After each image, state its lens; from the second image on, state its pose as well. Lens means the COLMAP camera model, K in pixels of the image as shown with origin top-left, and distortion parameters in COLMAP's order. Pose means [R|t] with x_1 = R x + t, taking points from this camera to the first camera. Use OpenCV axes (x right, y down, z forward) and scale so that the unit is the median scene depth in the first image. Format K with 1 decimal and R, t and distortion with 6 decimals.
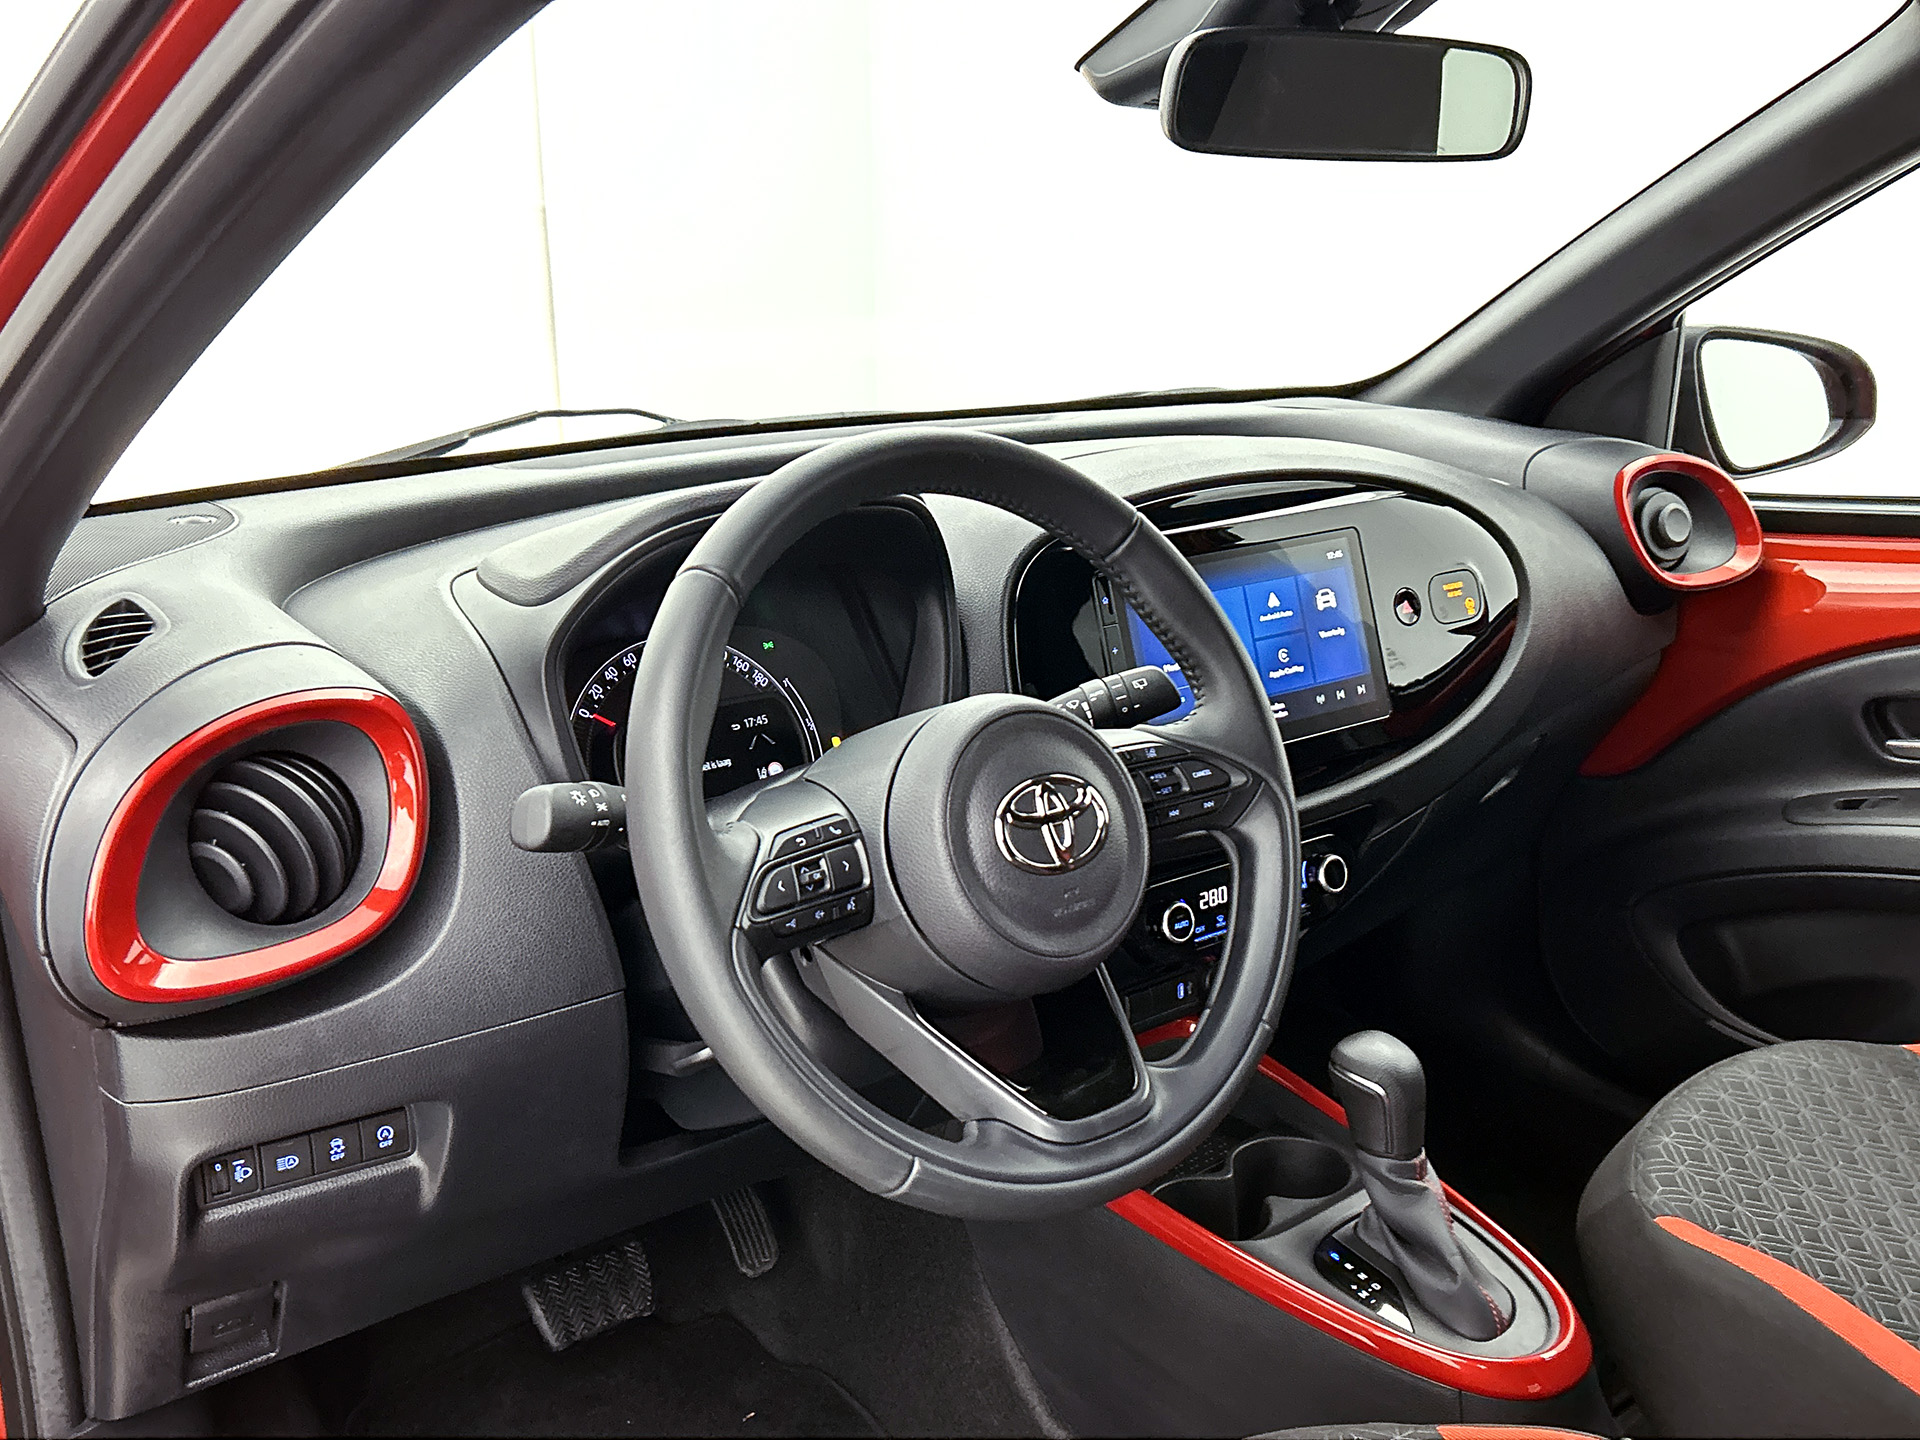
lens RADIAL K [[1748.6, 0, 972.2], [0, 1748.6, 728.2], [0, 0, 1]] dist [0.007841, -0.003967]
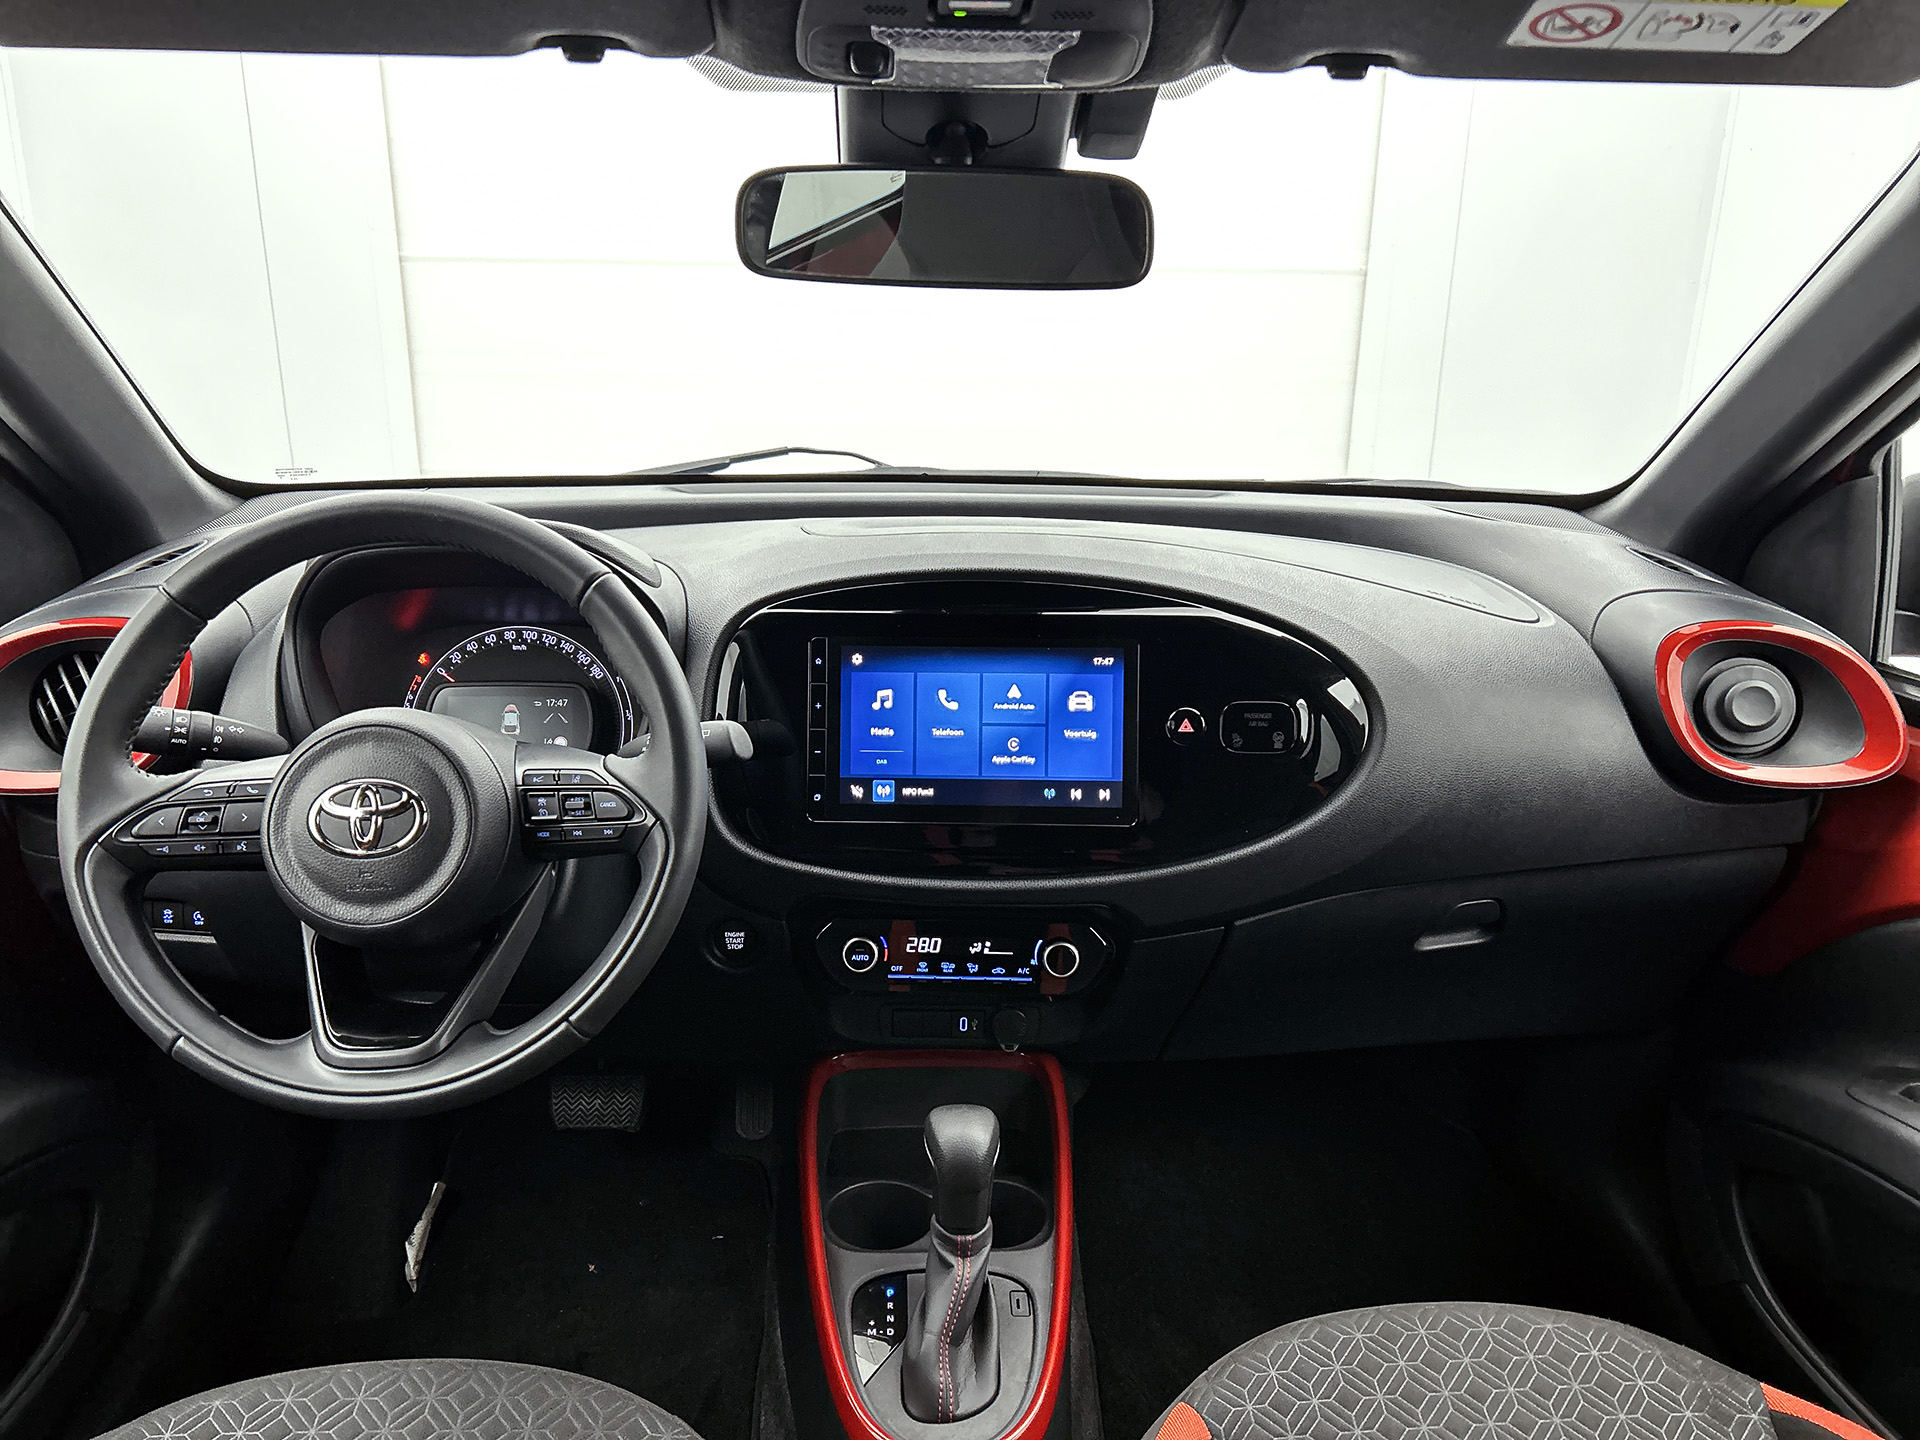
lens RADIAL K [[1443.0, 0, 976.0], [0, 1443.0, 729.9], [0, 0, 1]] dist [0.025942, -0.024538]
pose [[0.792440, 0.206355, -0.573983, 0.652770], [-0.191249, 0.977639, 0.087437, -0.120760], [0.579192, 0.040485, 0.814186, 0.269697]]
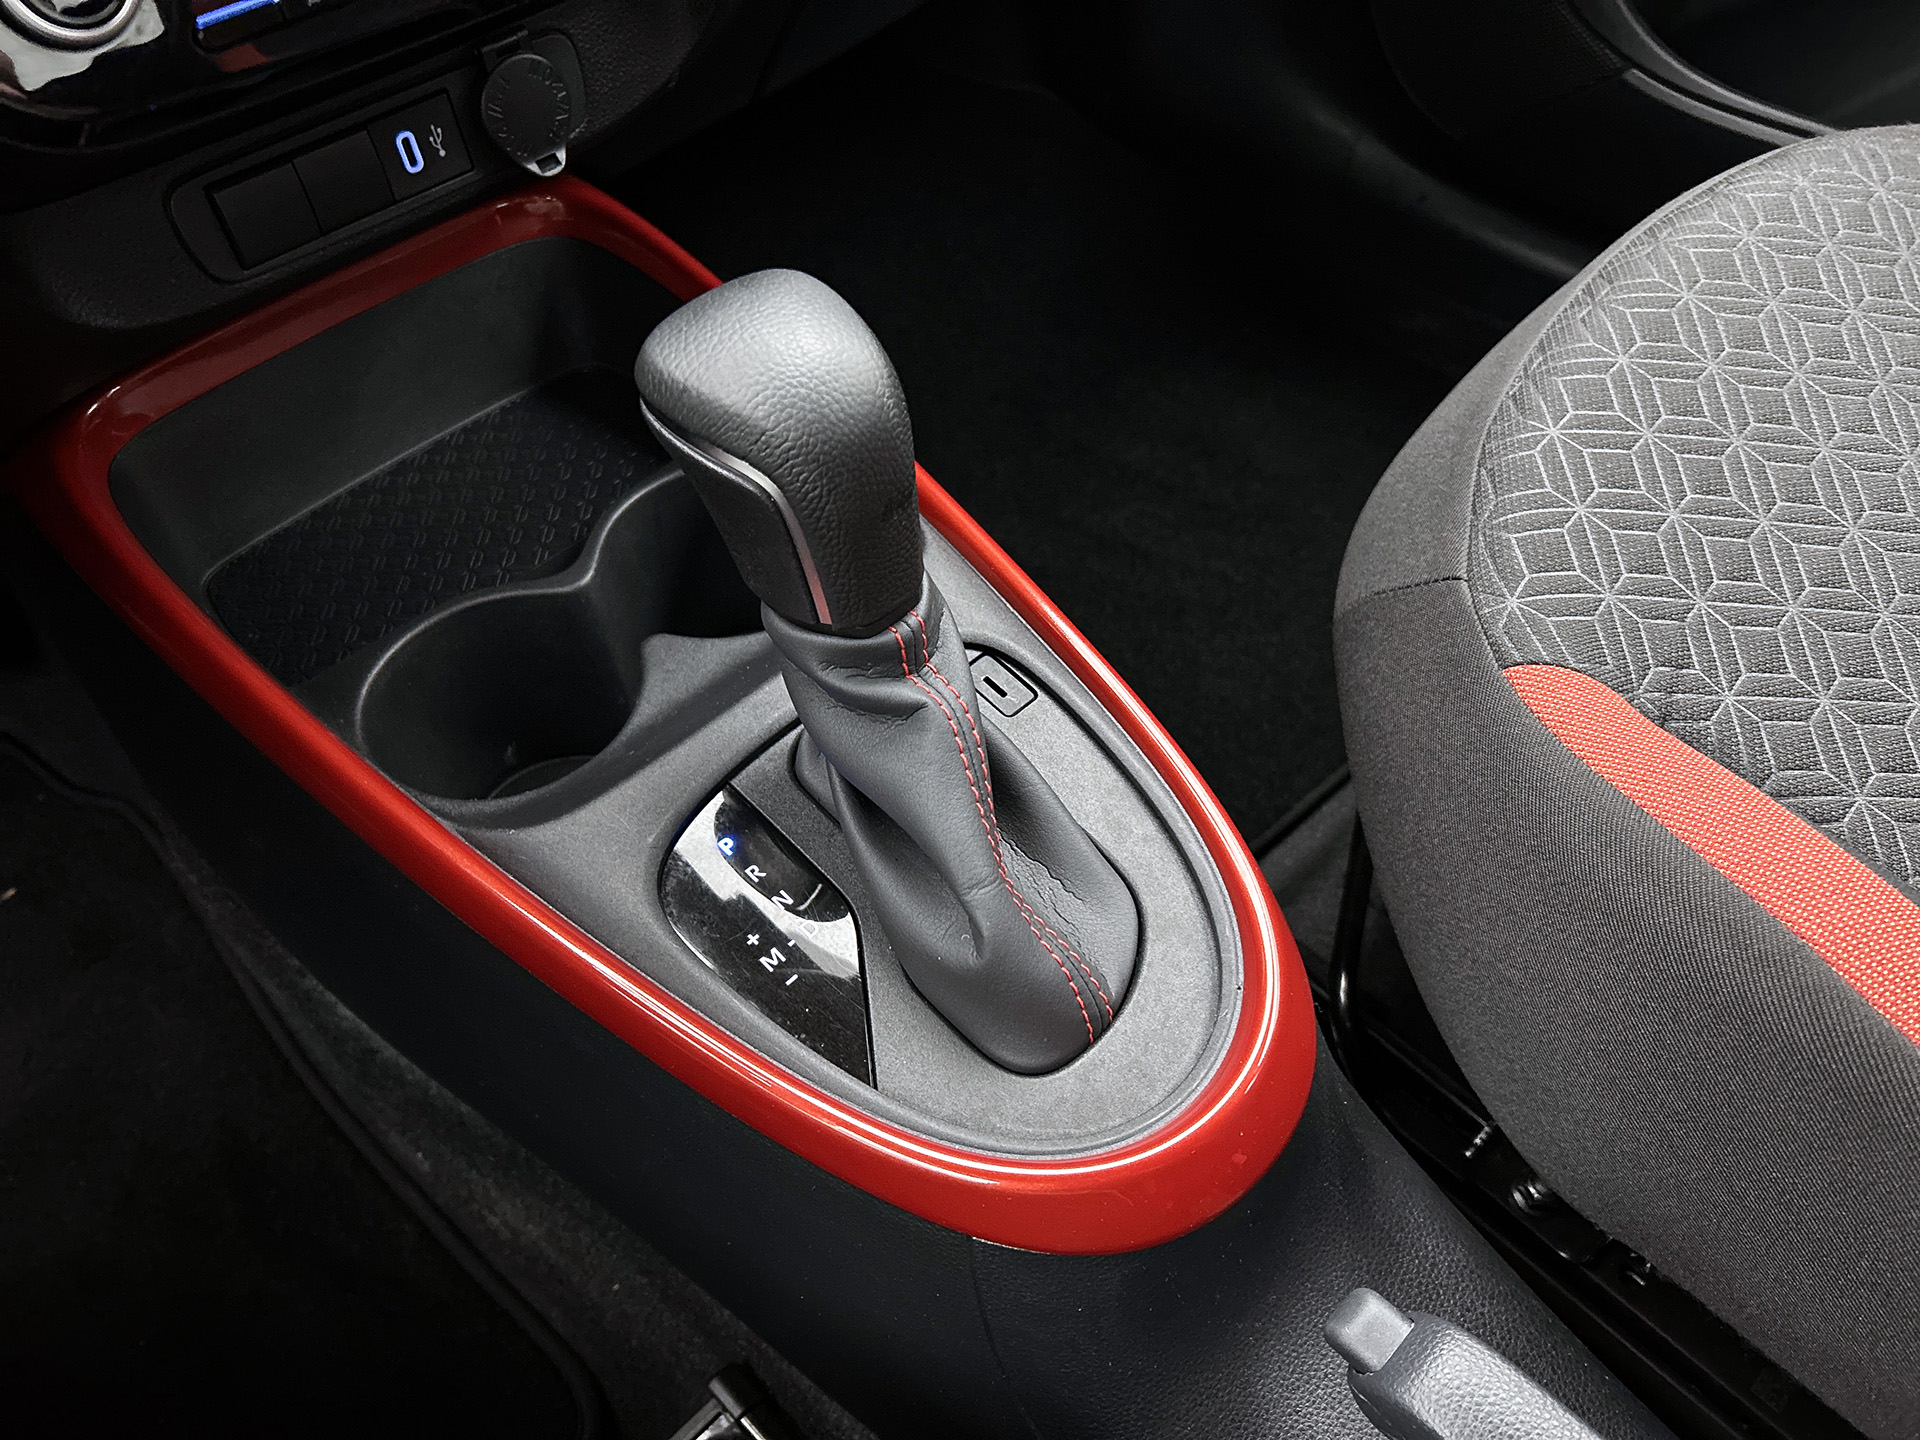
lens RADIAL K [[1443.0, 0, 958.8], [0, 1443.0, 720.3], [0, 0, 1]] dist [0.025942, -0.024538]
pose [[0.996369, -0.084196, 0.012641, 0.245327], [0.062936, 0.828354, 0.556659, 0.086408], [-0.057340, -0.553842, 0.830645, 0.688941]]
